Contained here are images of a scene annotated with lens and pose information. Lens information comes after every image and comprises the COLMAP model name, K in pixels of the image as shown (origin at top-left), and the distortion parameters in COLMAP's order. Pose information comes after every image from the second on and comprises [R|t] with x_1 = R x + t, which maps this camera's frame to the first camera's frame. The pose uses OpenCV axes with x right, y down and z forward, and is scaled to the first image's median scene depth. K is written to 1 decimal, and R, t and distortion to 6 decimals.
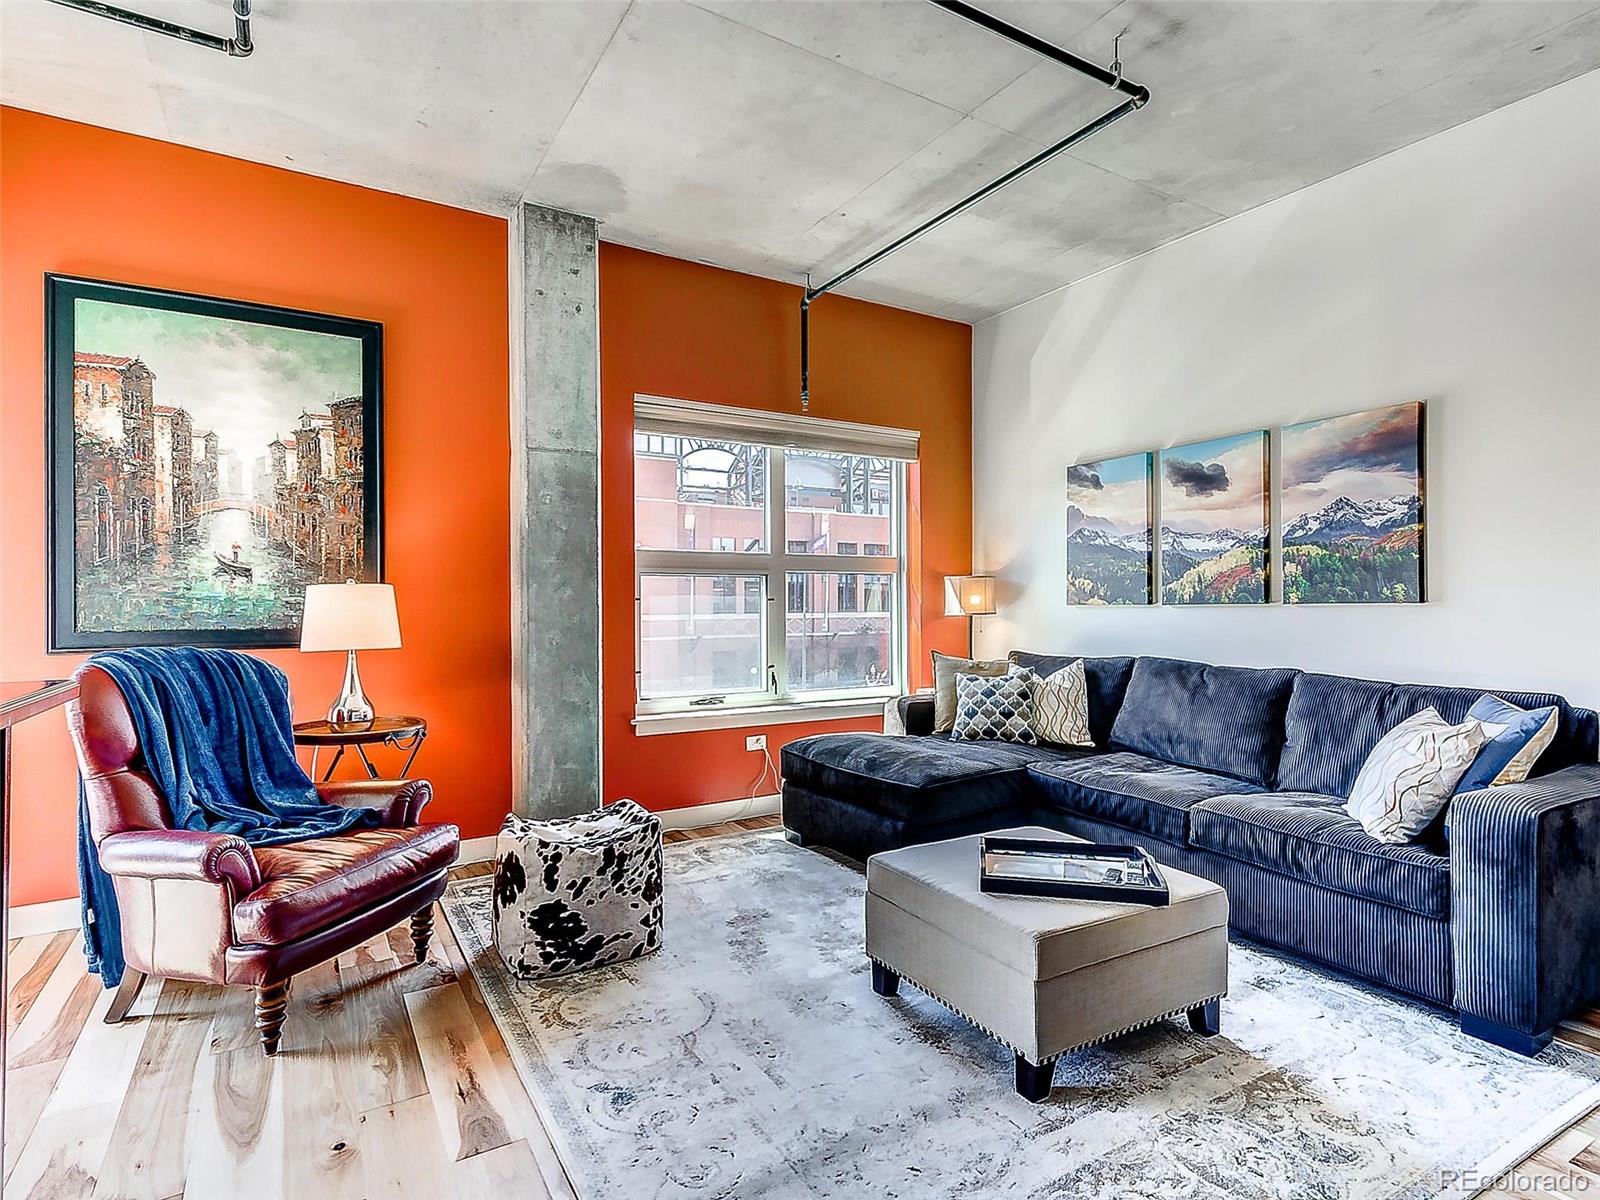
lens RADIAL K [[861.6, 0, 800.0], [0, 861.6, 600.0], [0, 0, 1]] dist [0.017056, -0.001960]
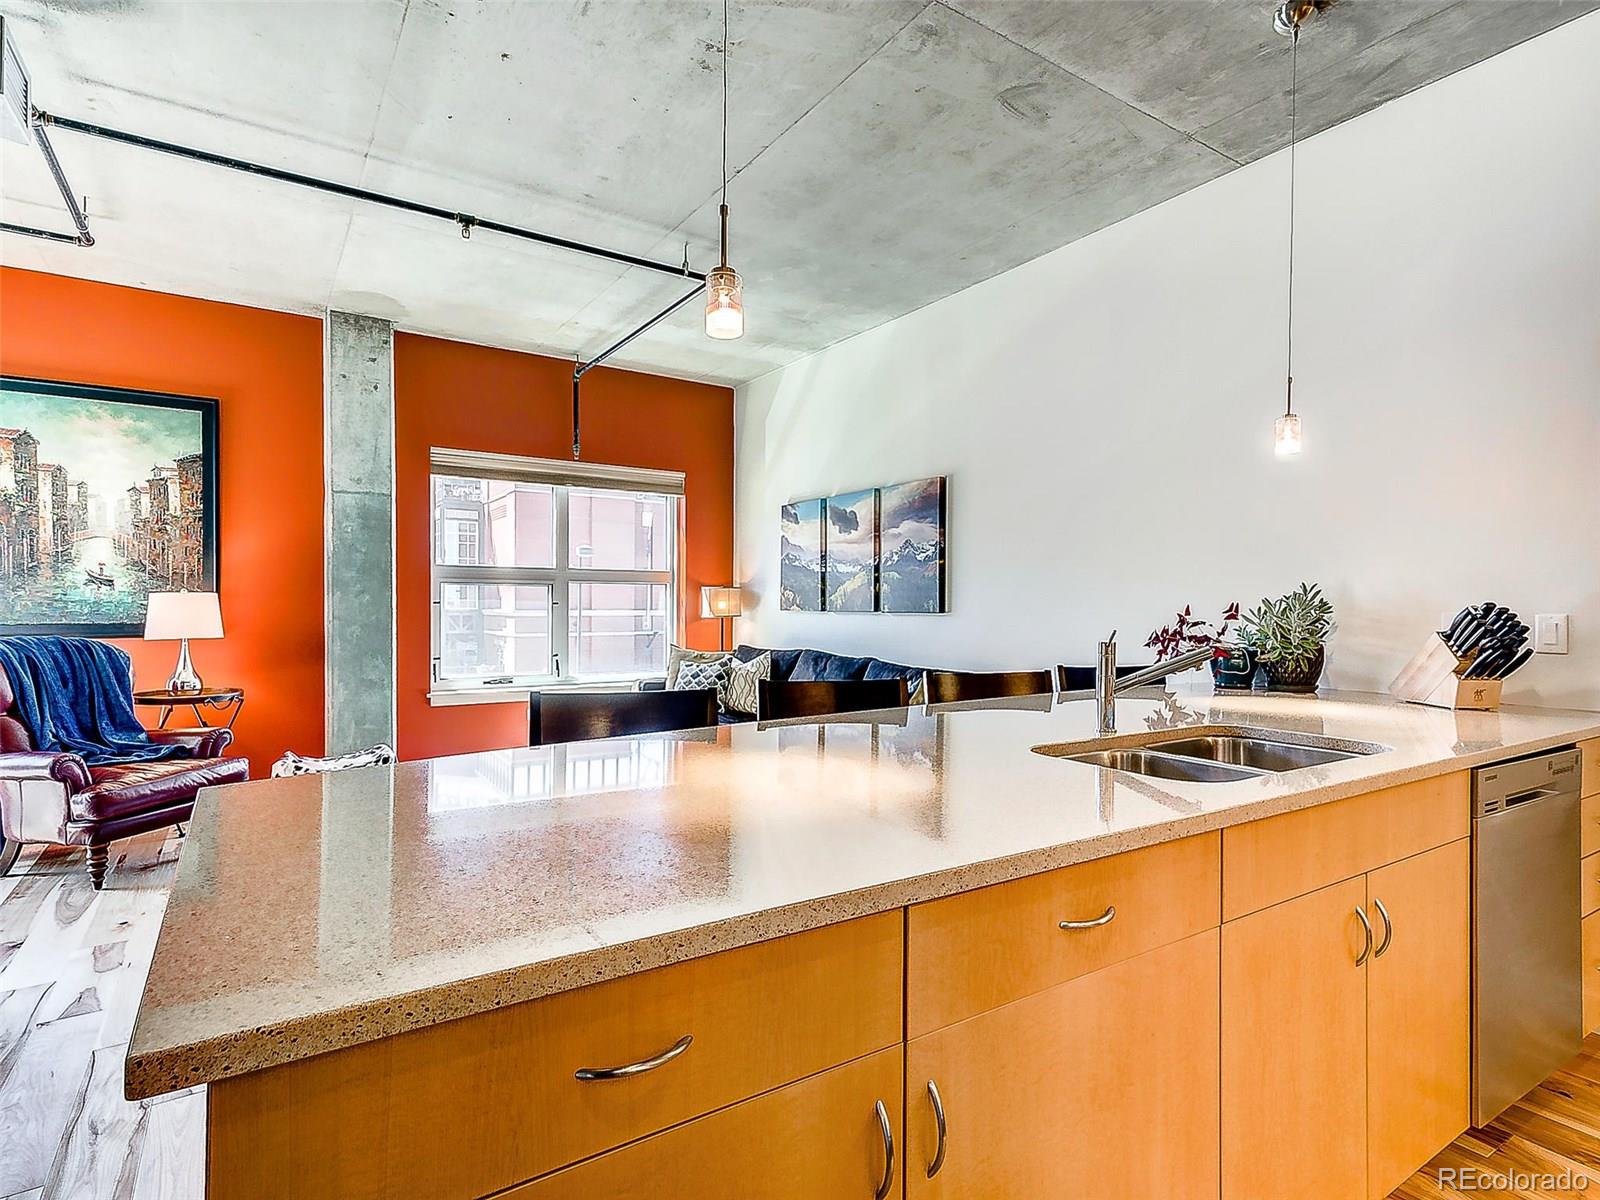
lens RADIAL K [[848.0, 0, 816.4], [0, 848.0, 610.9], [0, 0, 1]] dist [0.002176, -0.000183]
pose [[0.998385, 0.010292, 0.055879, 0.401258], [-0.011218, 0.999804, 0.016291, -0.020830], [-0.055700, -0.016891, 0.998305, -0.405736]]
